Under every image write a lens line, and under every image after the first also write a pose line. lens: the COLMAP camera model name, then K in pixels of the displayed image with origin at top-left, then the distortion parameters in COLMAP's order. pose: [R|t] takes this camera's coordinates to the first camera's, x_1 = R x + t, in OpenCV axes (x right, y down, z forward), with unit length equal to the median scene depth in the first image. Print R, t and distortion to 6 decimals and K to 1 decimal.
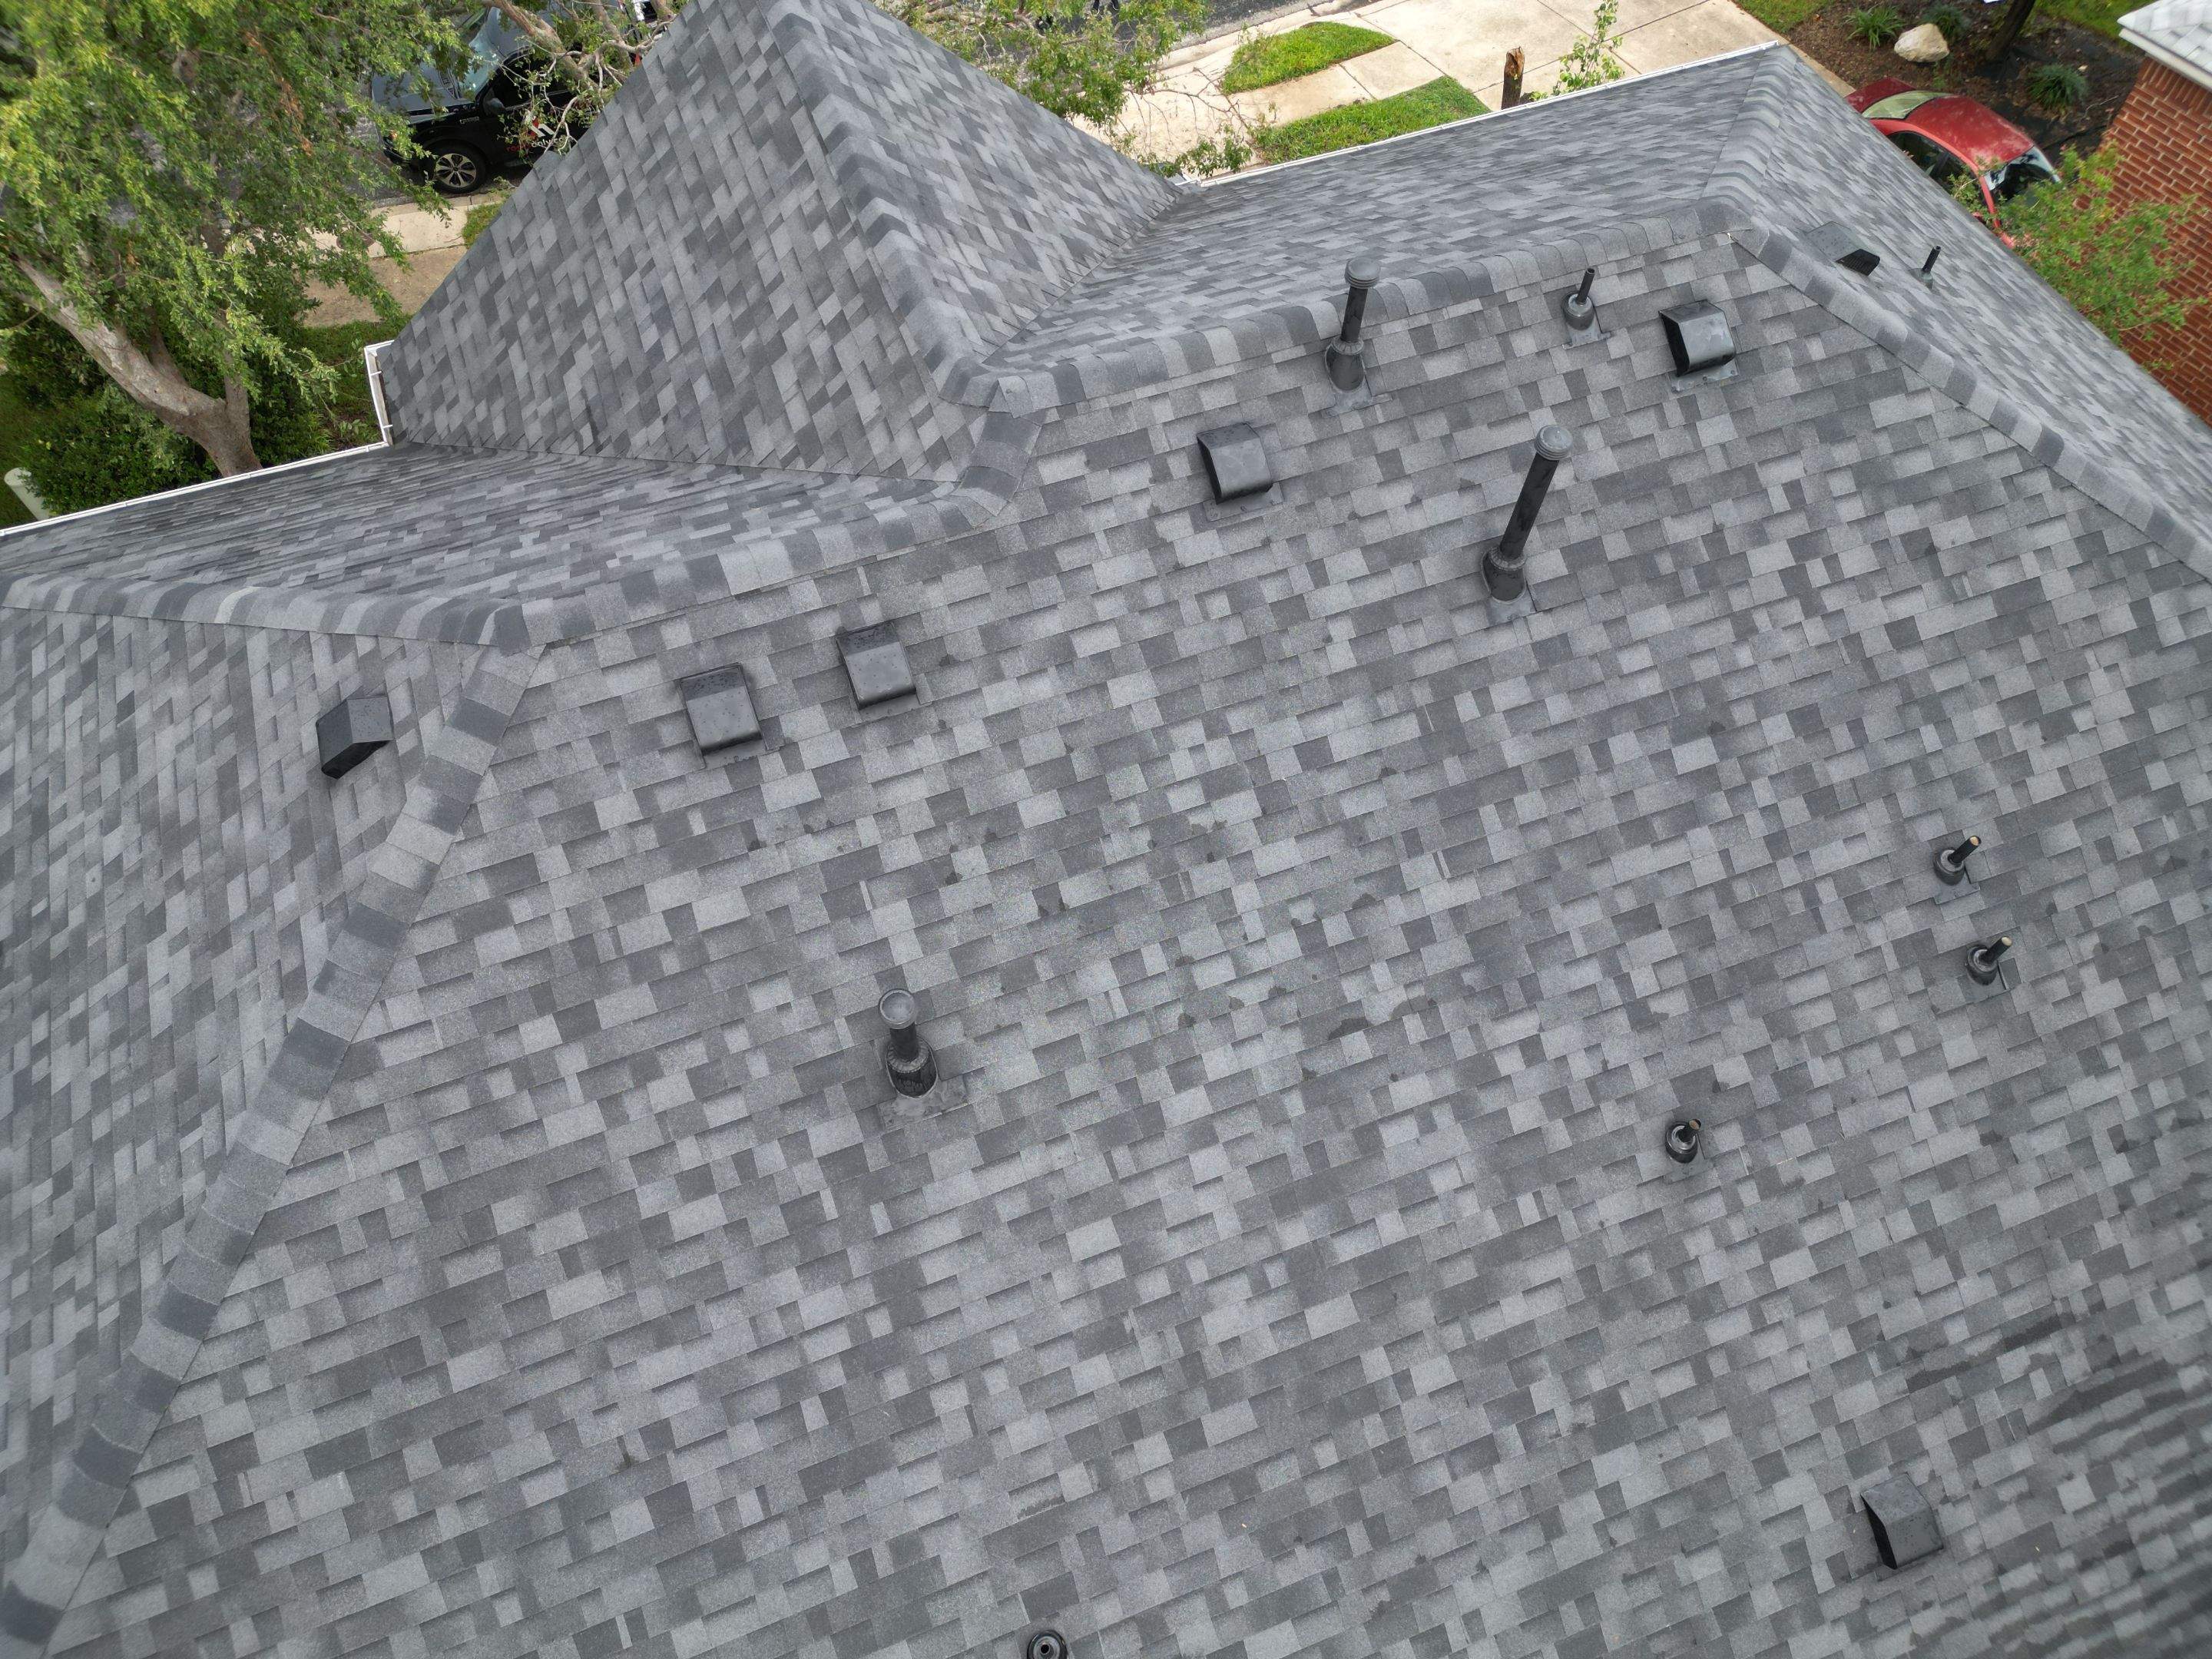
lens RADIAL K [[1542.5, 0, 1102.1], [0, 1542.5, 830.9], [0, 0, 1]] dist [0.079284, -0.080394]
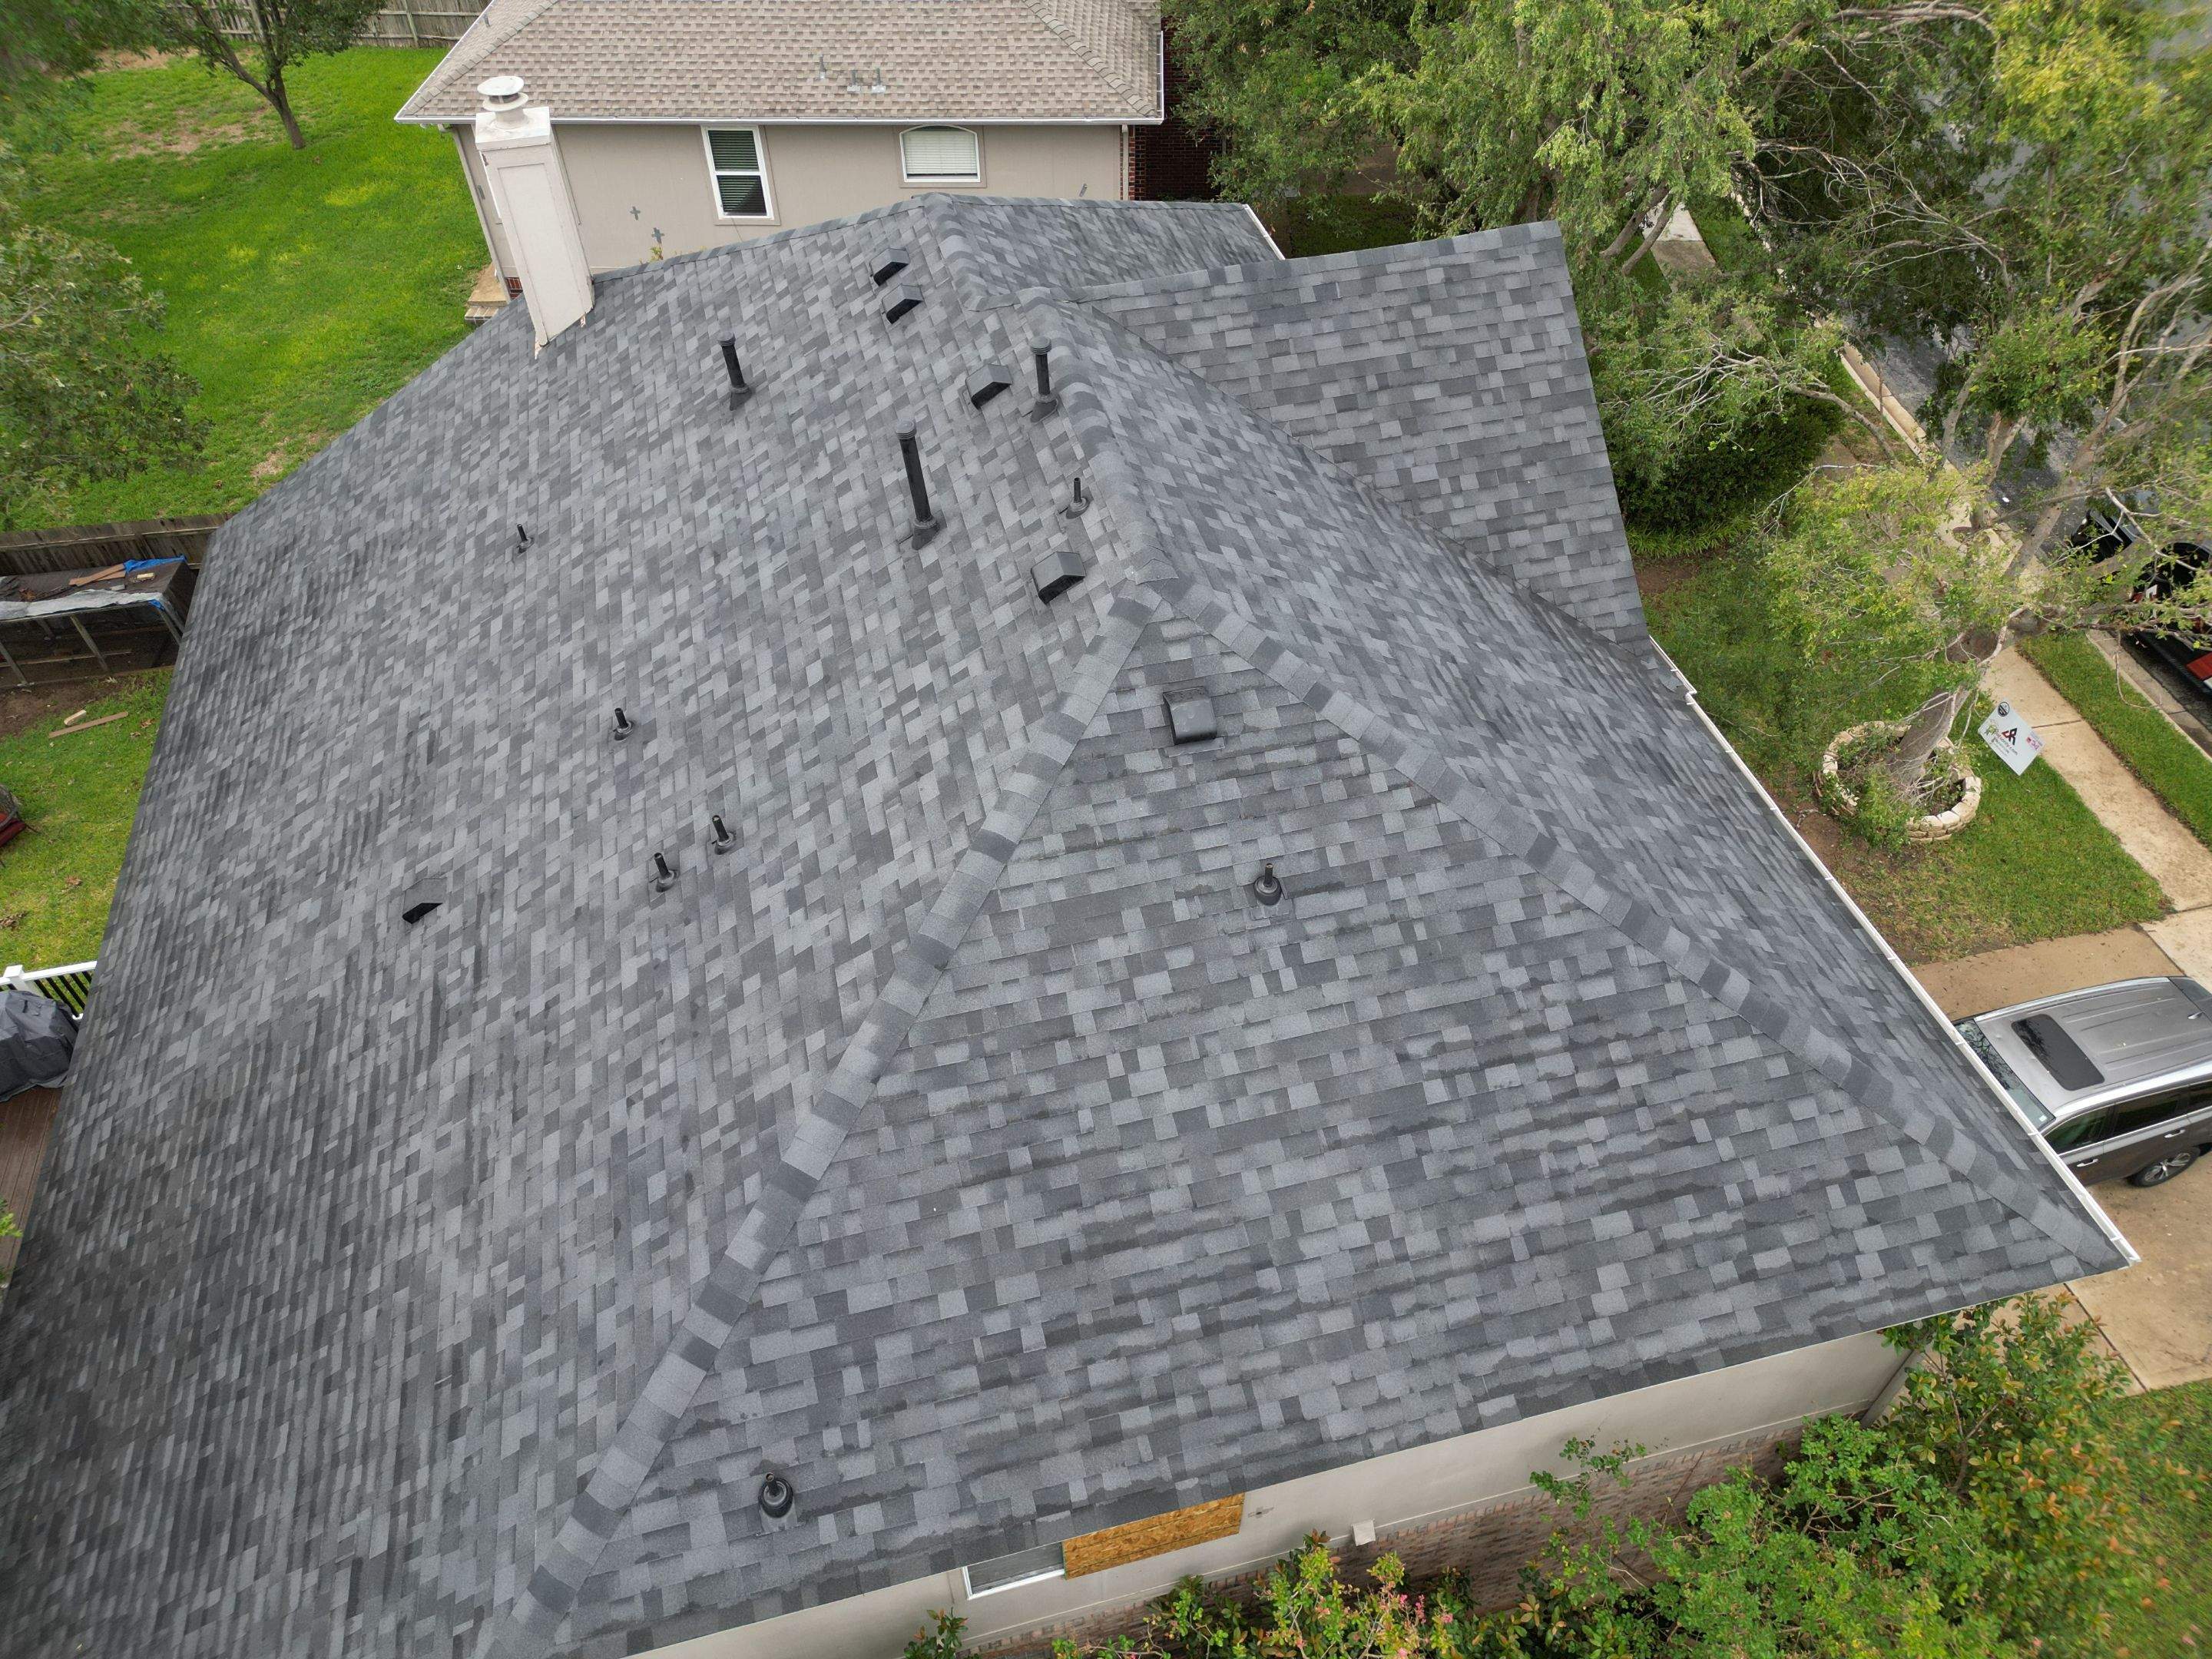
lens RADIAL K [[1542.5, 0, 1100.4], [0, 1542.5, 830.6], [0, 0, 1]] dist [0.079284, -0.080394]
pose [[-0.116889, 0.716666, -0.687552, 1.581079], [-0.820867, 0.319969, 0.473072, -0.988981], [0.559030, 0.619685, 0.550887, 0.476081]]
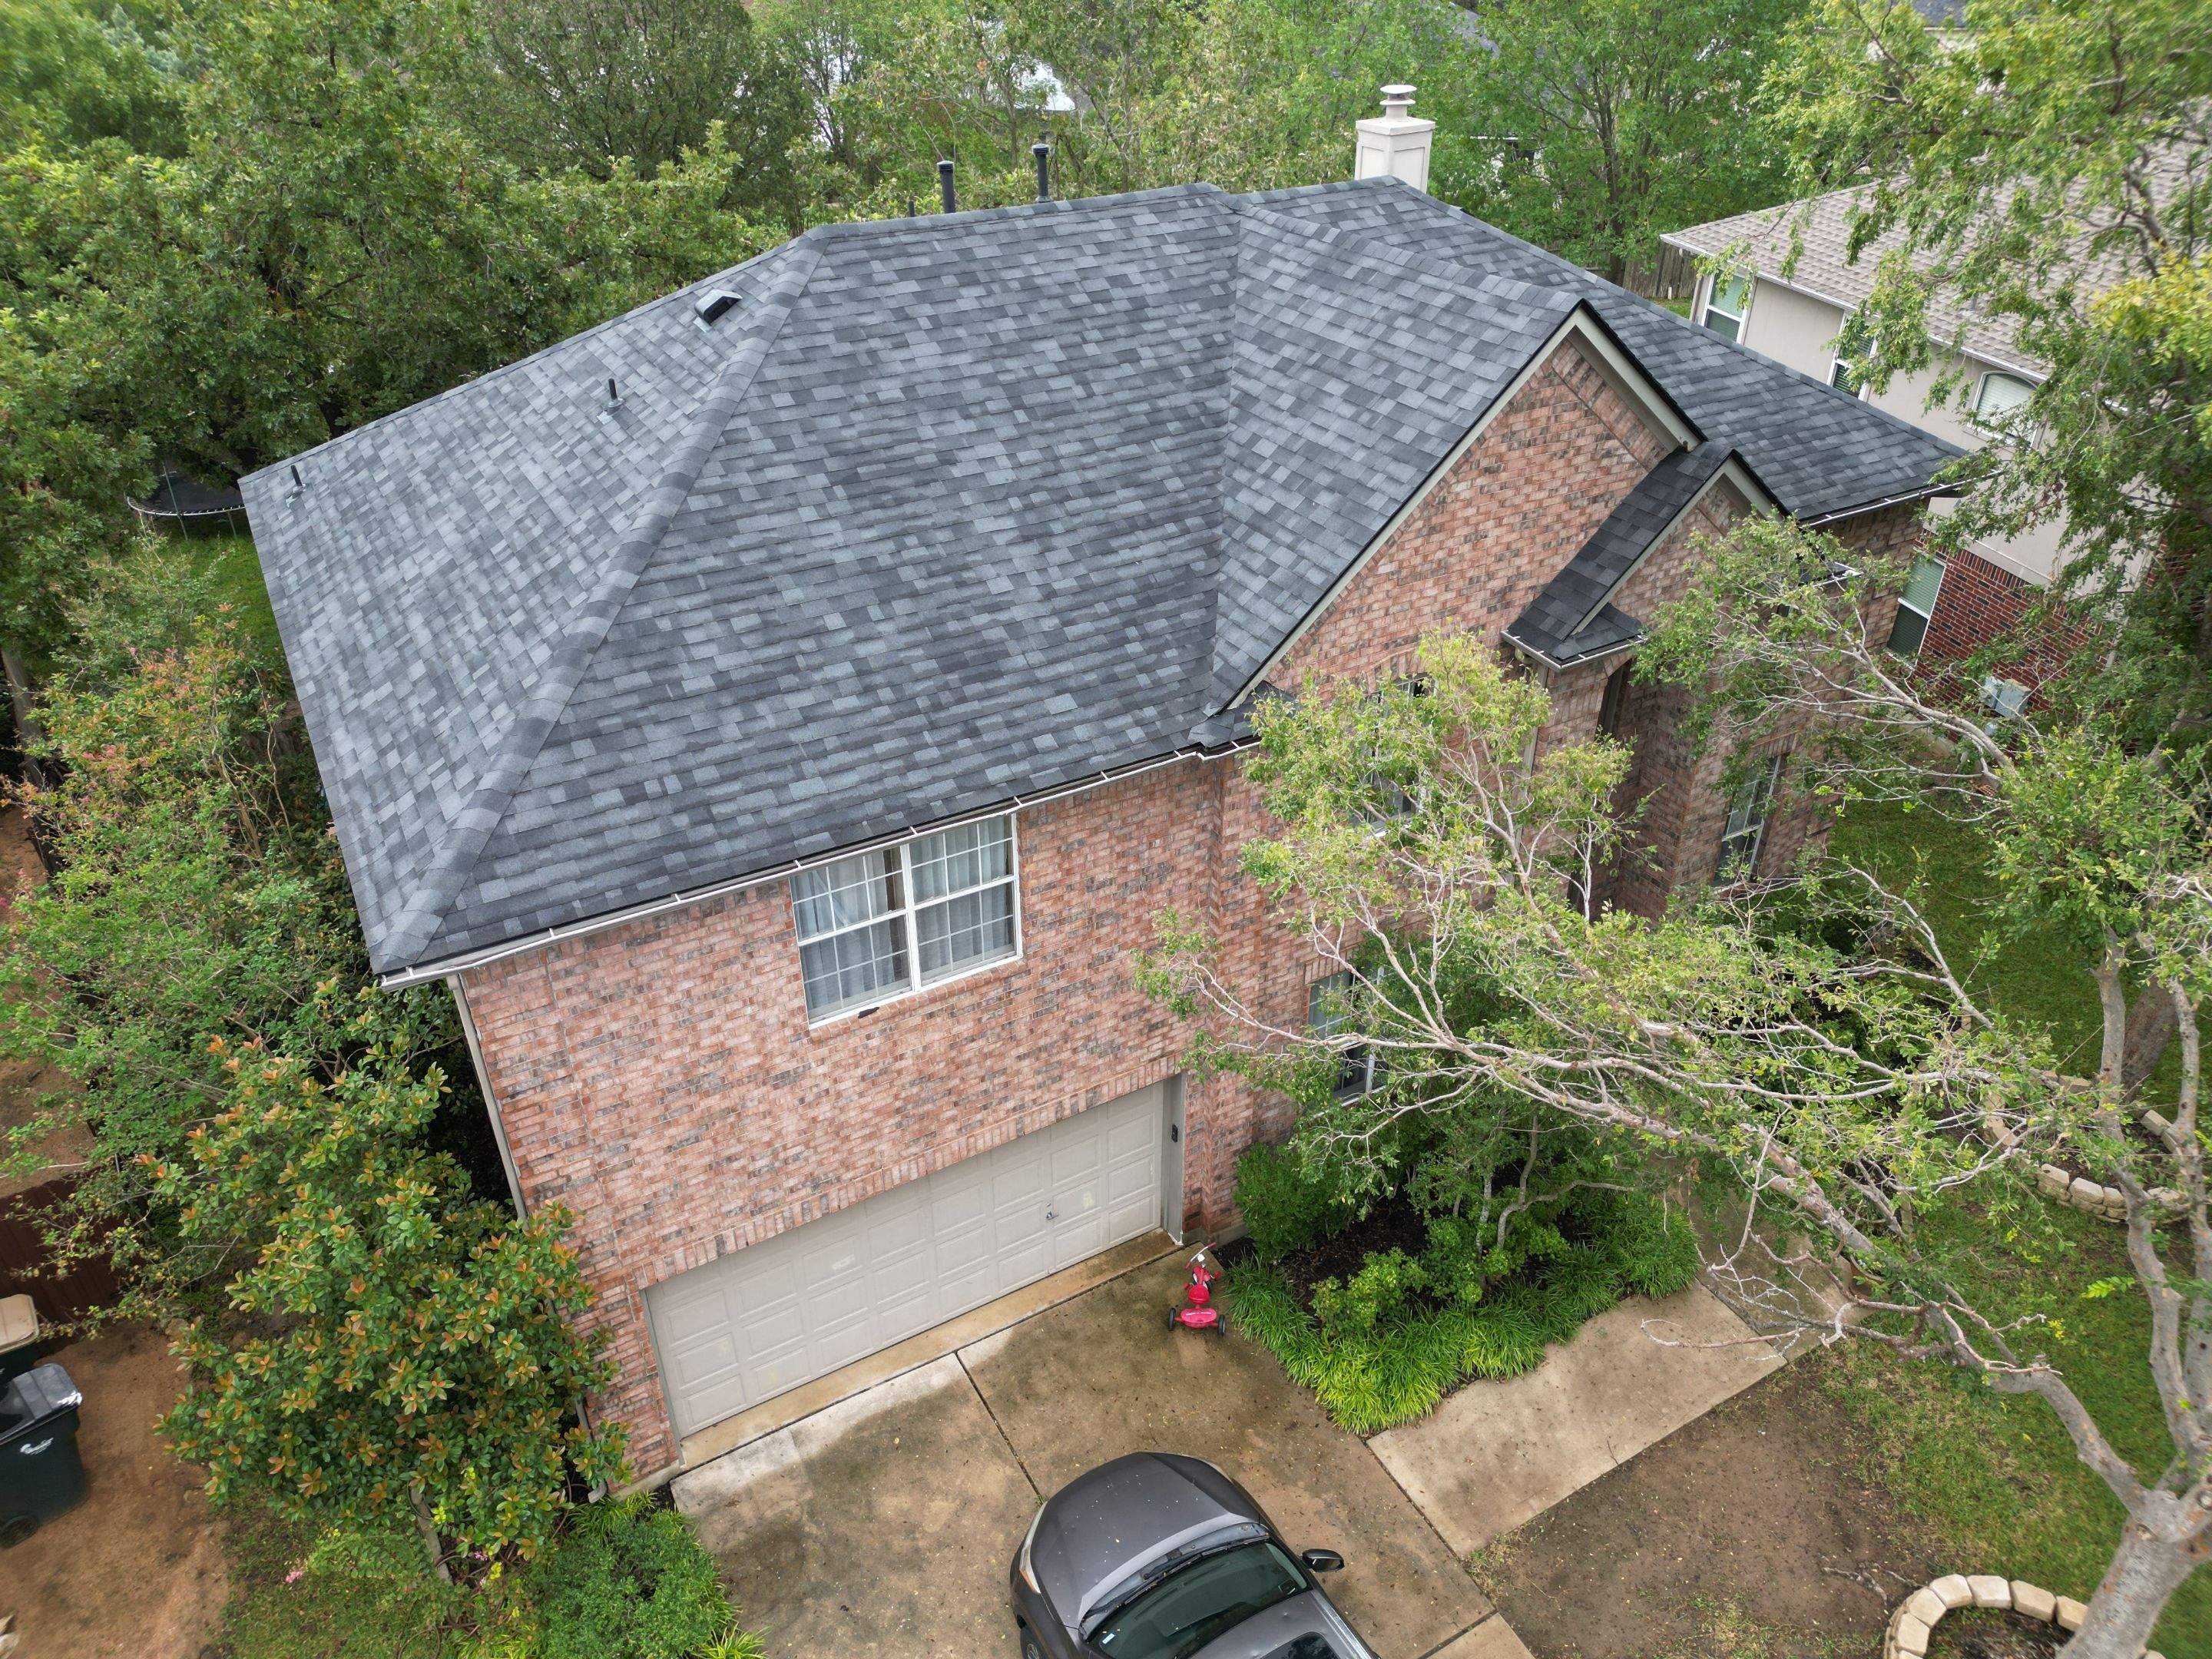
lens RADIAL K [[1542.5, 0, 1101.5], [0, 1542.5, 828.1], [0, 0, 1]] dist [0.079284, -0.080394]
pose [[-0.988484, 0.091823, -0.120281, 0.401974], [-0.118283, 0.026913, 0.992615, -2.257445], [0.094382, 0.995412, -0.015742, 1.871402]]
